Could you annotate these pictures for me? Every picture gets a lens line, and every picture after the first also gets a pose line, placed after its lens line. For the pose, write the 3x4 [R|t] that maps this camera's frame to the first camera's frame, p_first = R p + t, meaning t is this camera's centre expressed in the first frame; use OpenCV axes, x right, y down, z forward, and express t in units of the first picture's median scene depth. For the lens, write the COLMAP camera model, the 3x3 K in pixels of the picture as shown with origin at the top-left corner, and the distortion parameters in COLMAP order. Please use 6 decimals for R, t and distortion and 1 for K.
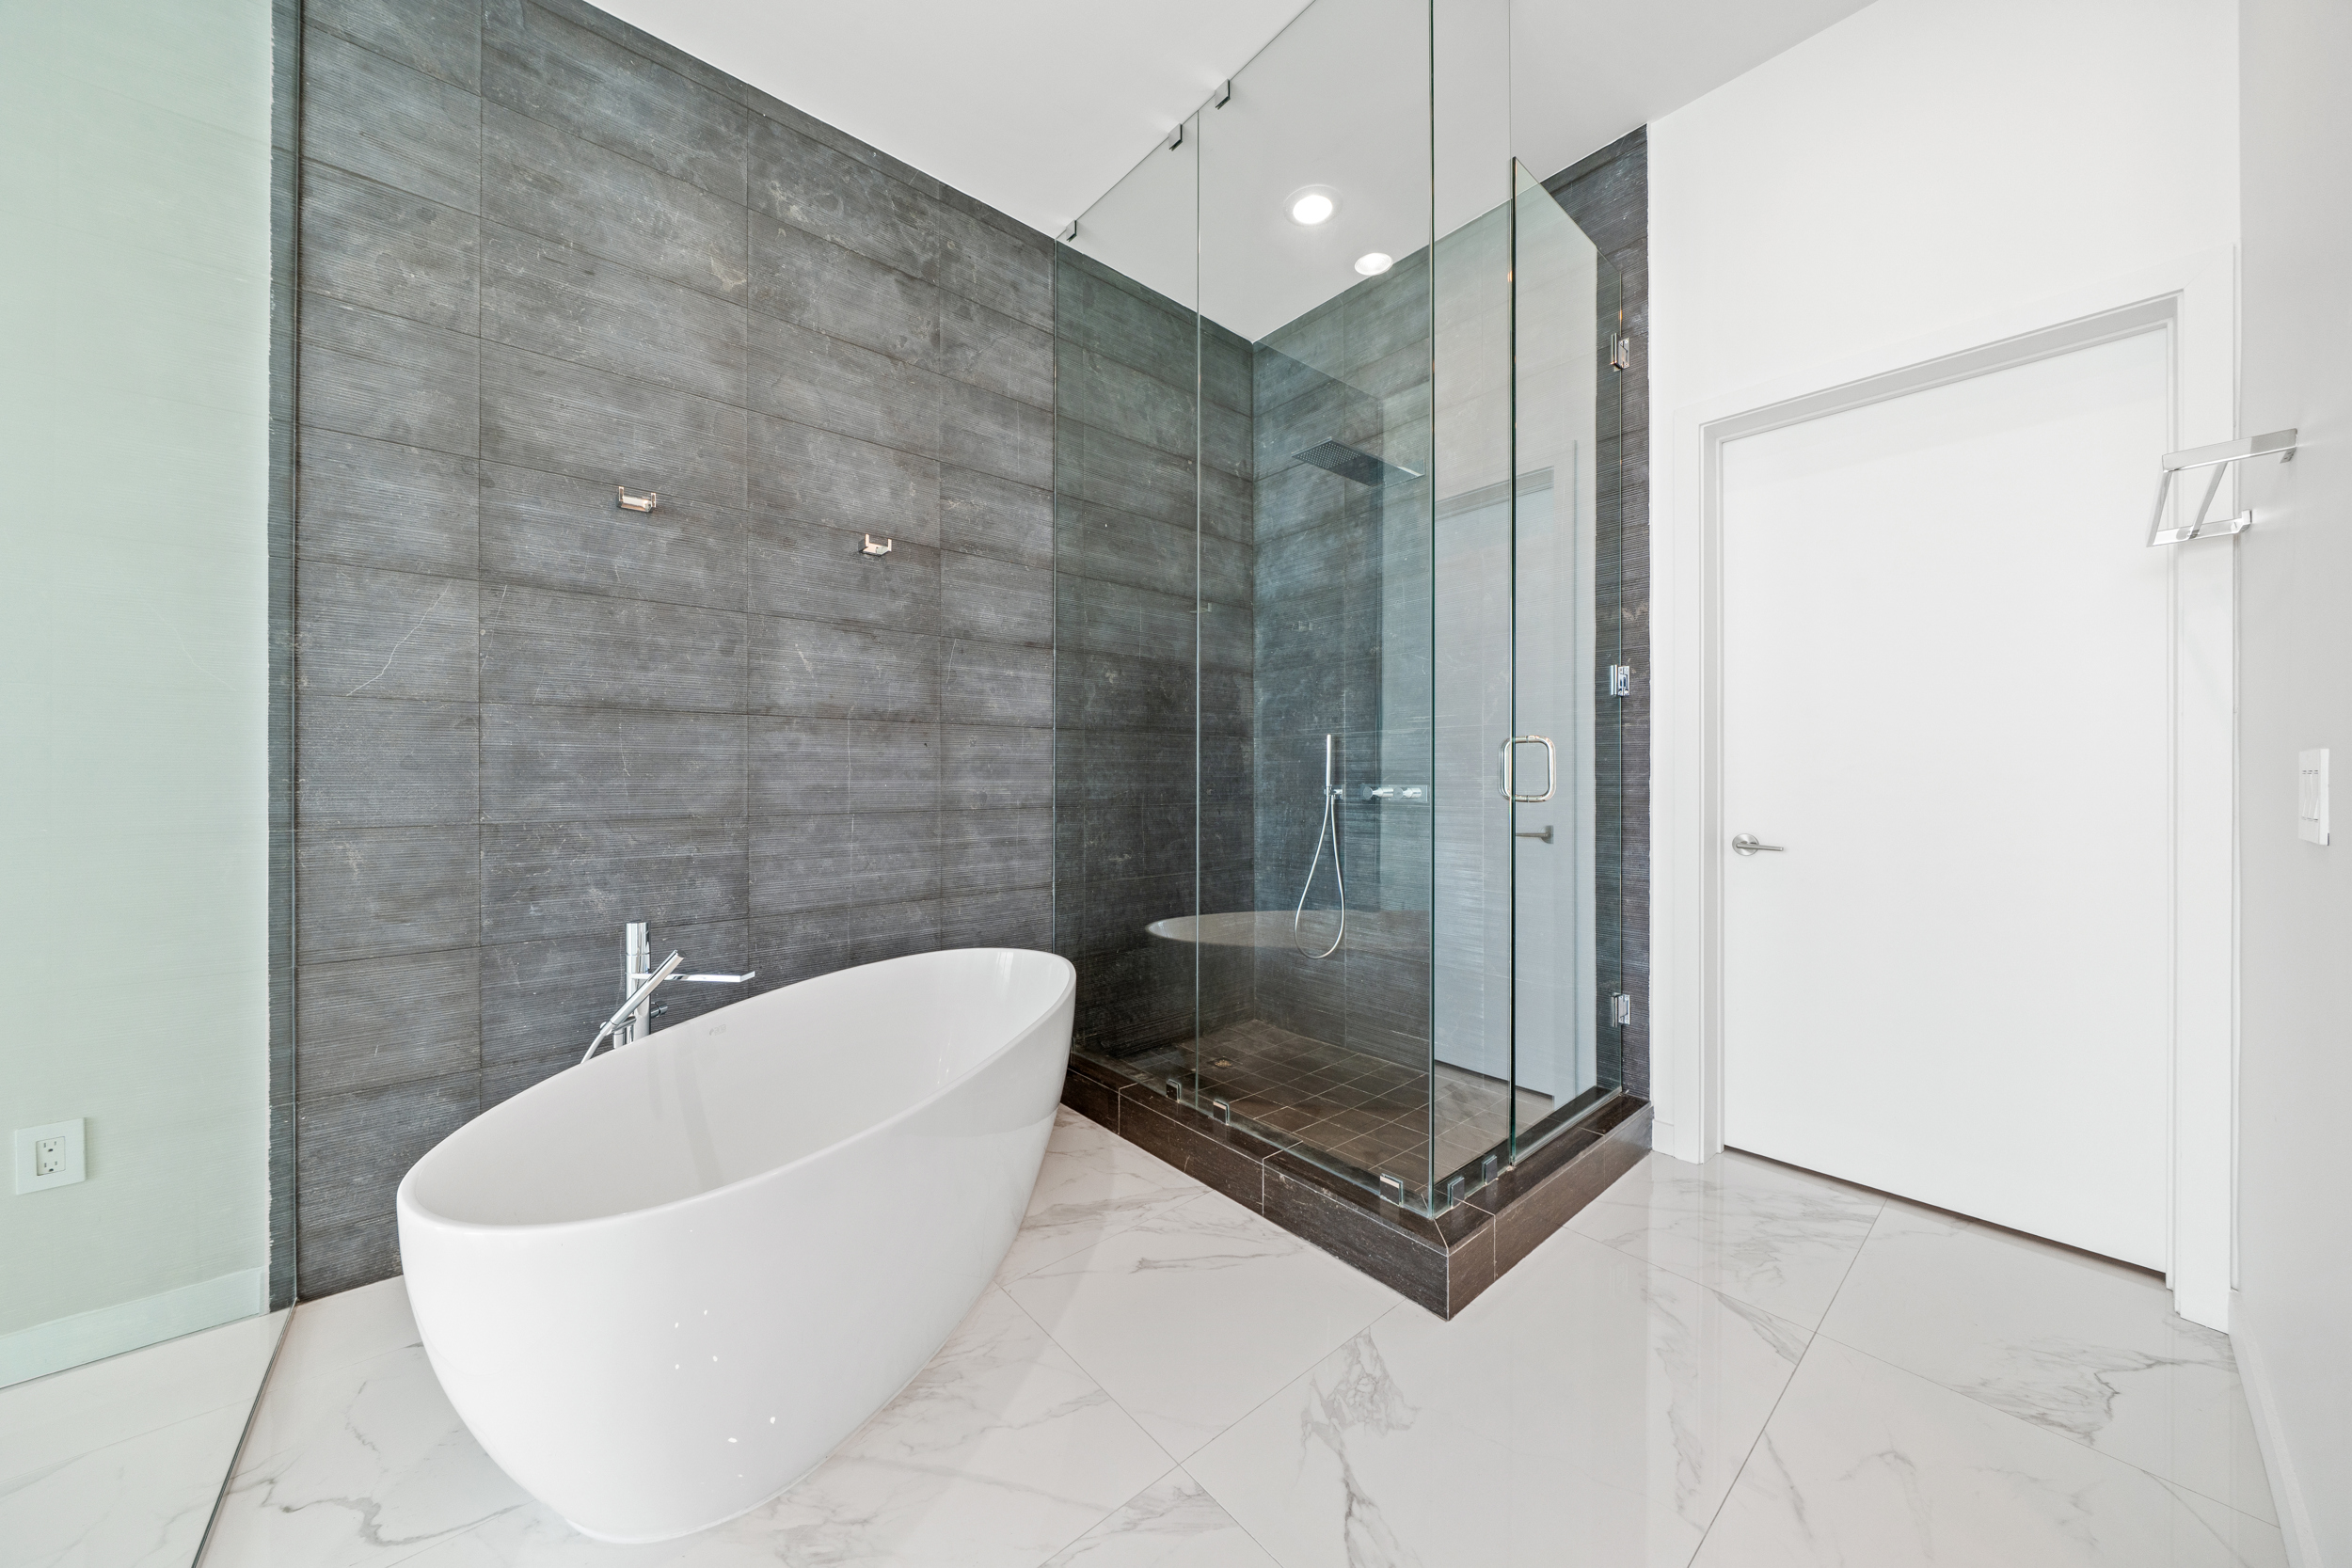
lens RADIAL K [[799.2, 0, 1167.1], [0, 799.2, 775.5], [0, 0, 1]] dist [-0.005215, -0.000329]
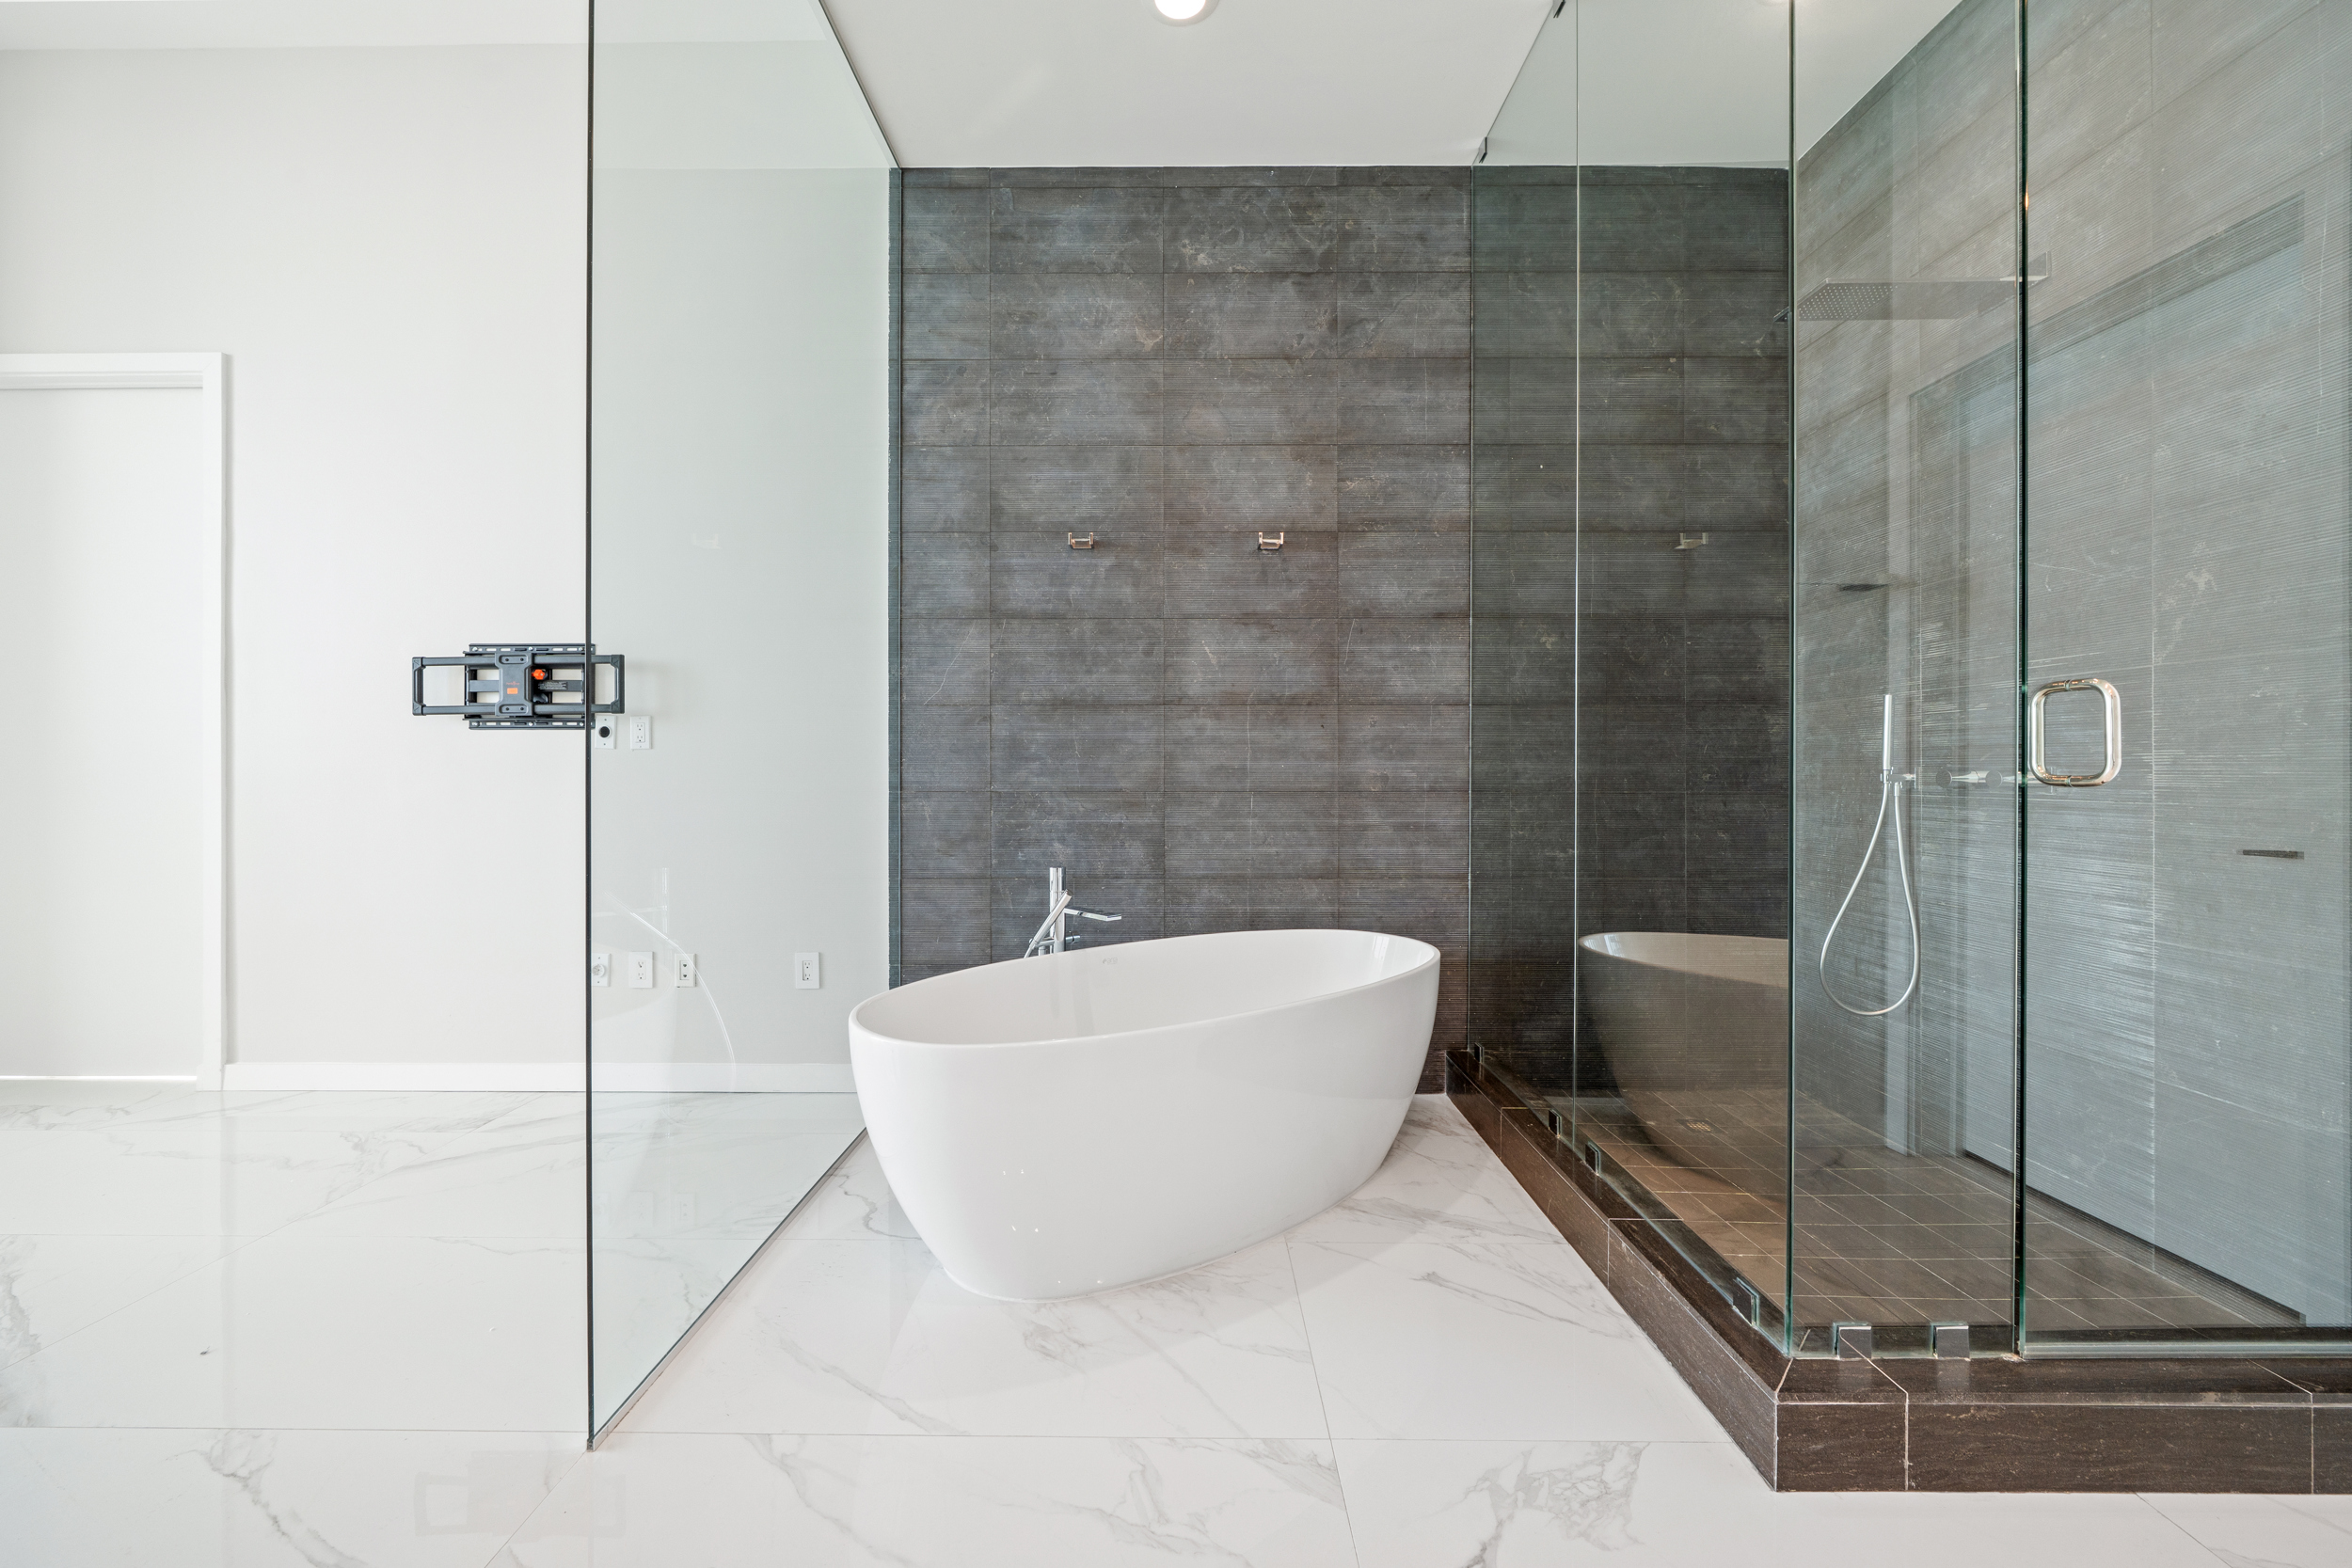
lens RADIAL K [[885.0, 0, 1174.5], [0, 885.0, 768.4], [0, 0, 1]] dist [-0.002357, -0.000192]
pose [[0.756719, -0.000022, -0.653741, 0.383484], [0.000818, 0.999999, 0.000913, 0.018160], [0.653740, -0.001226, 0.756718, 0.025601]]
